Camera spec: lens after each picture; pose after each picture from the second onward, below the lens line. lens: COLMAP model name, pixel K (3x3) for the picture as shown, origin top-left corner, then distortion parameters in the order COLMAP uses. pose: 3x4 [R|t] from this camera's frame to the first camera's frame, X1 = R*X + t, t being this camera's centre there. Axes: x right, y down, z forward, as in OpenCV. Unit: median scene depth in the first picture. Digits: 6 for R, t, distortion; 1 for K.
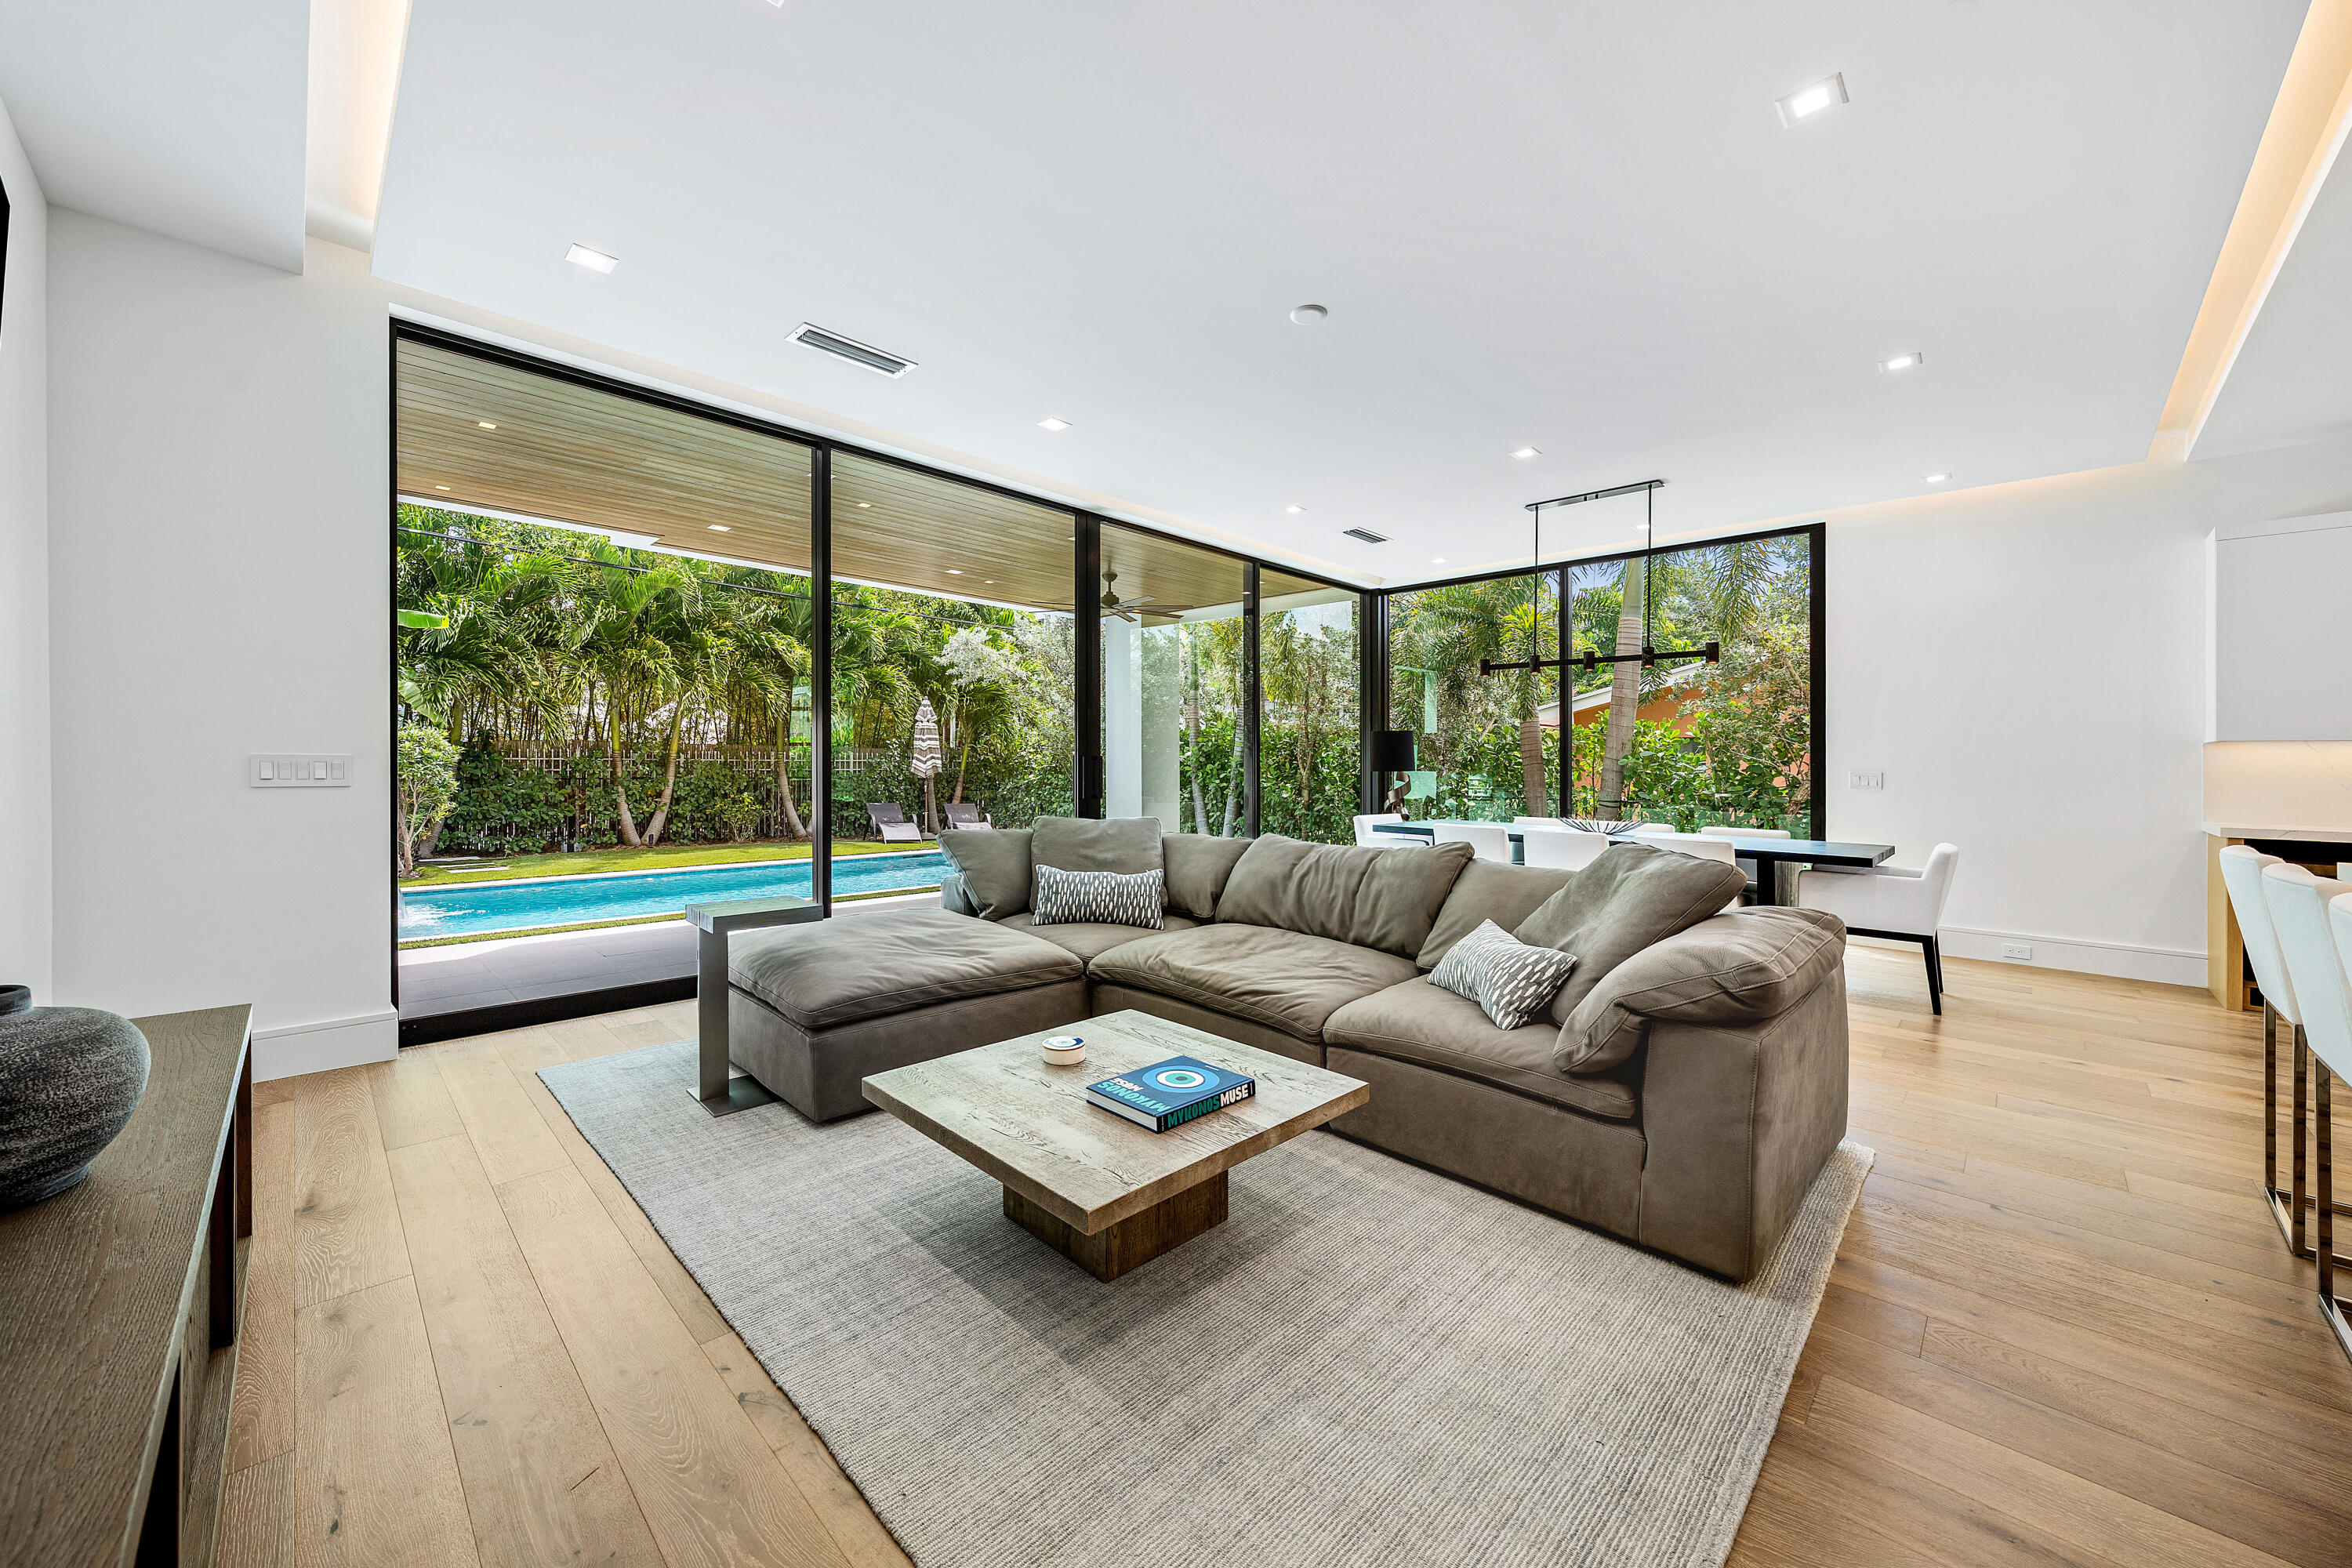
lens RADIAL K [[875.2, 0, 1171.0], [0, 875.2, 759.2], [0, 0, 1]] dist [-0.001024, -0.000130]
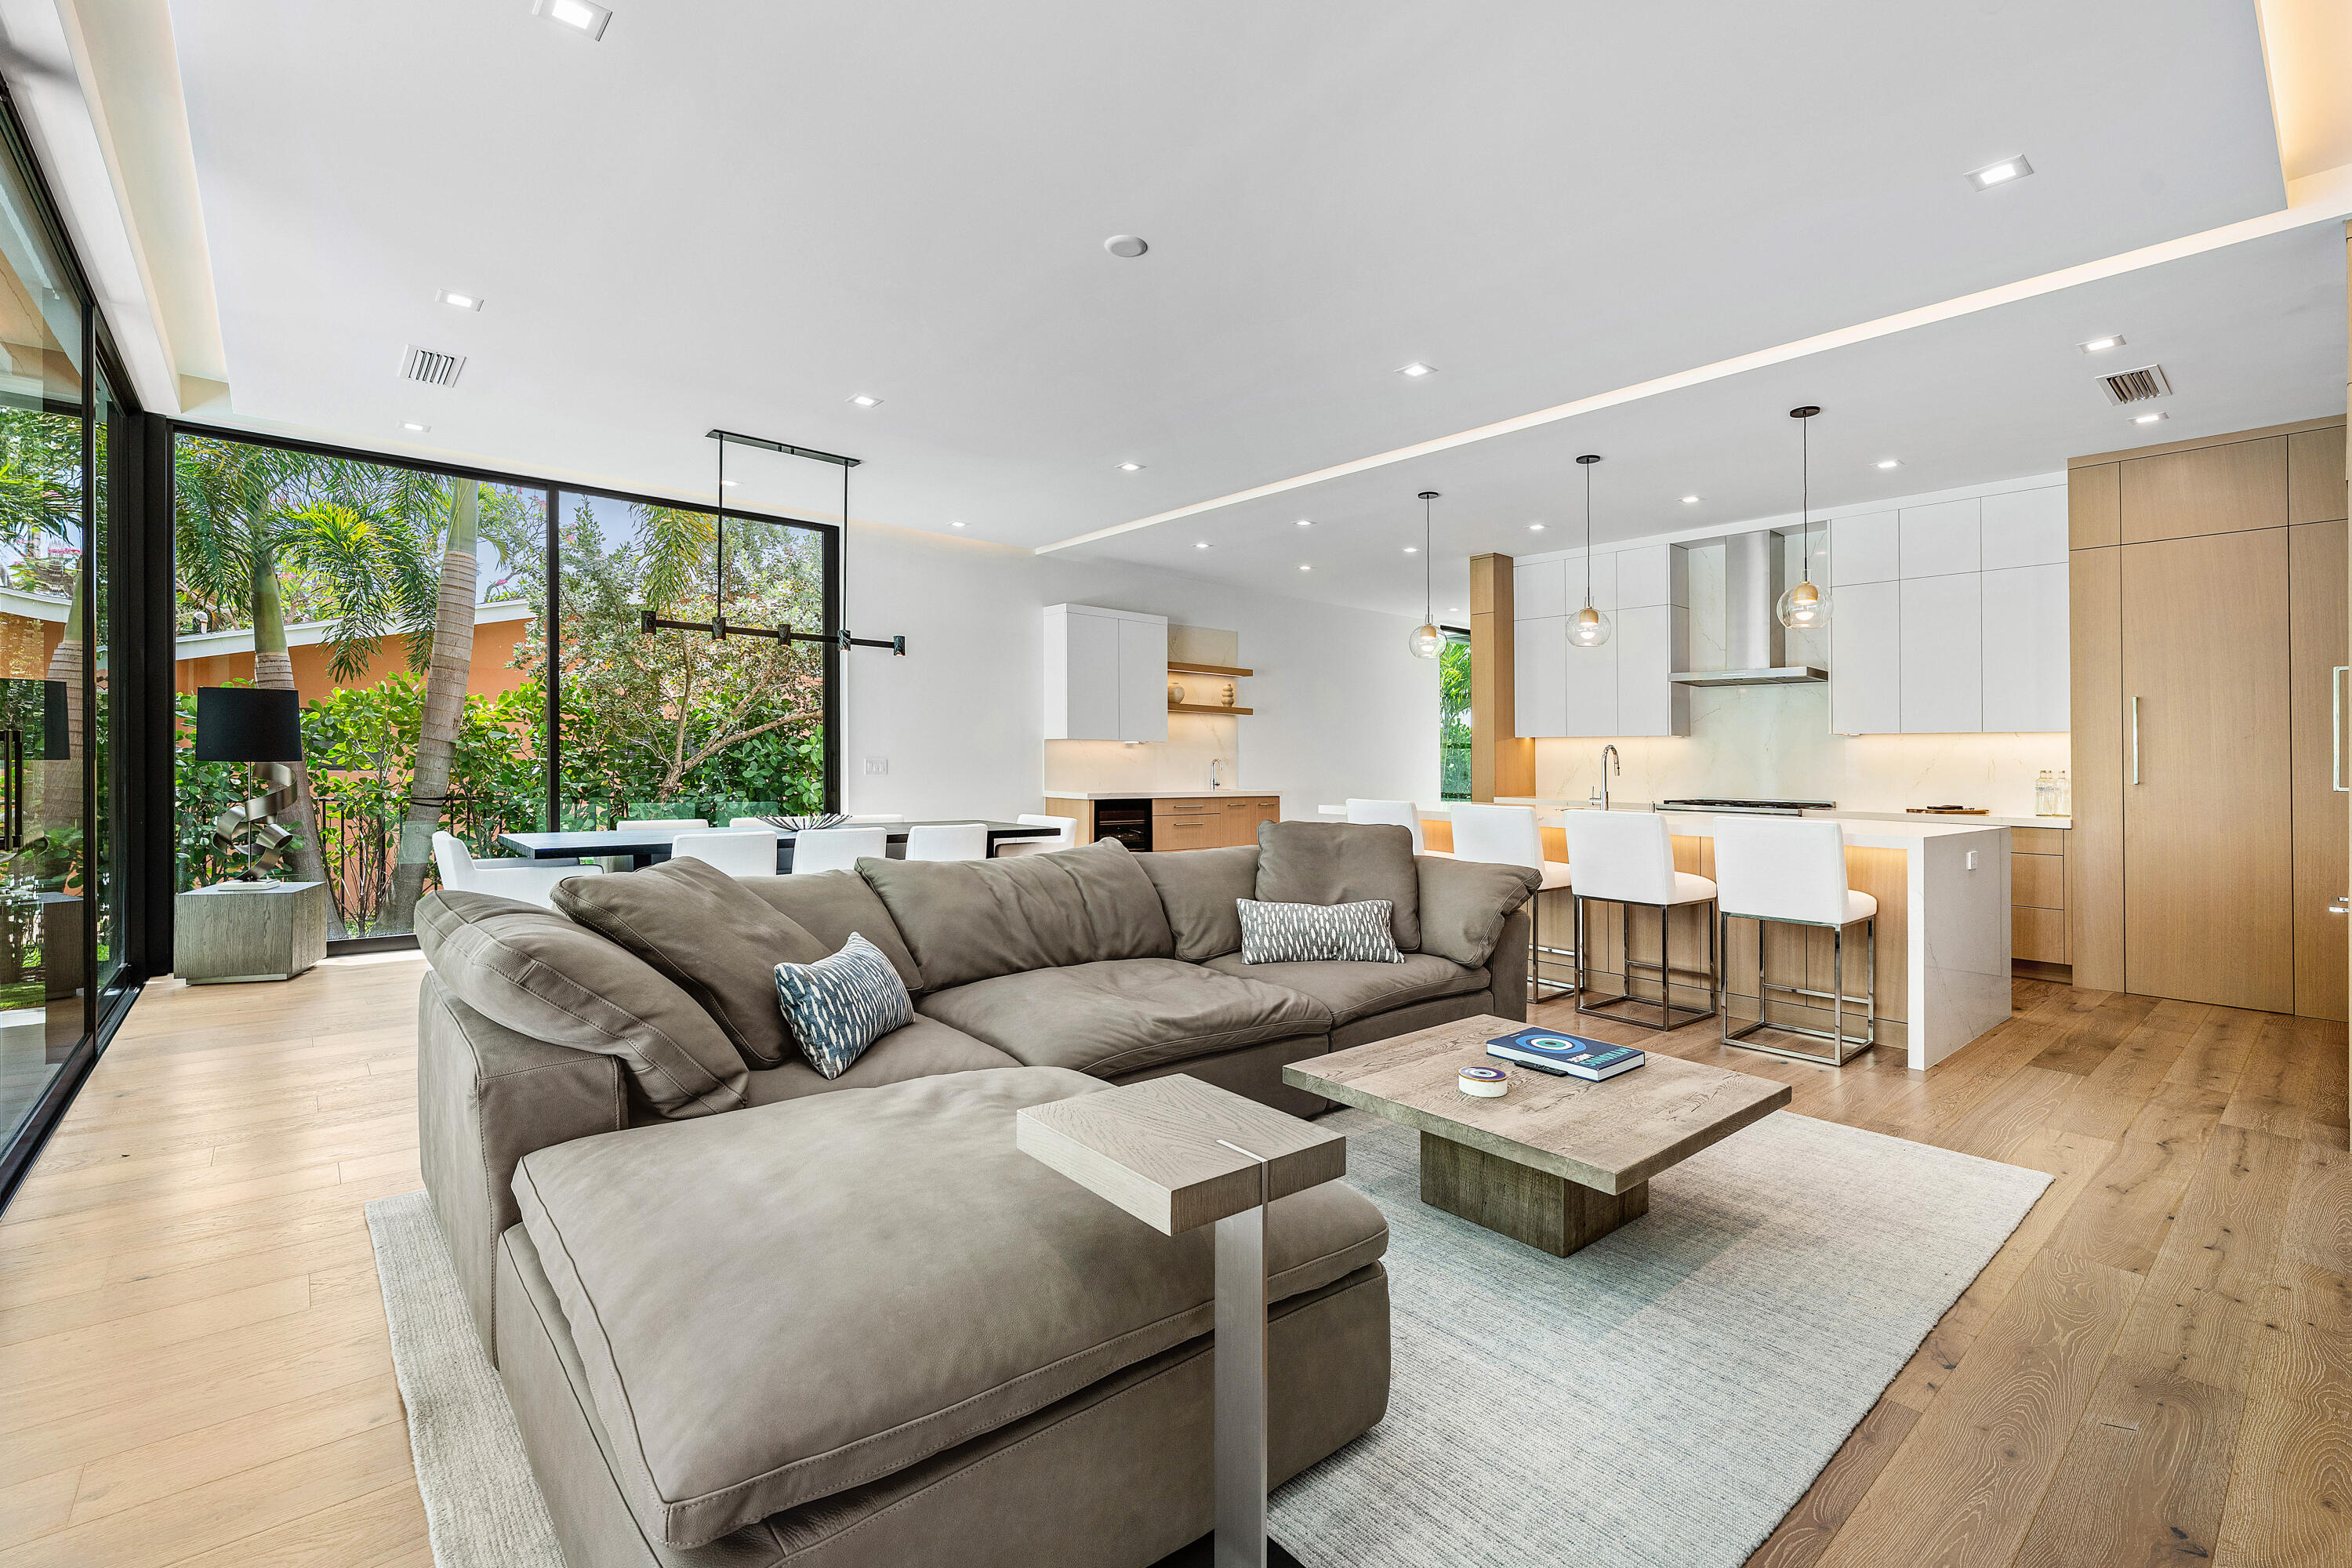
lens RADIAL K [[1032.5, 0, 1168.3], [0, 1032.5, 752.7], [0, 0, 1]] dist [-0.000776, -0.000716]
pose [[0.080415, -0.002005, 0.996759, -0.301526], [-0.014965, 0.999883, 0.003219, -0.002021], [-0.996649, -0.015175, 0.080376, 0.307810]]
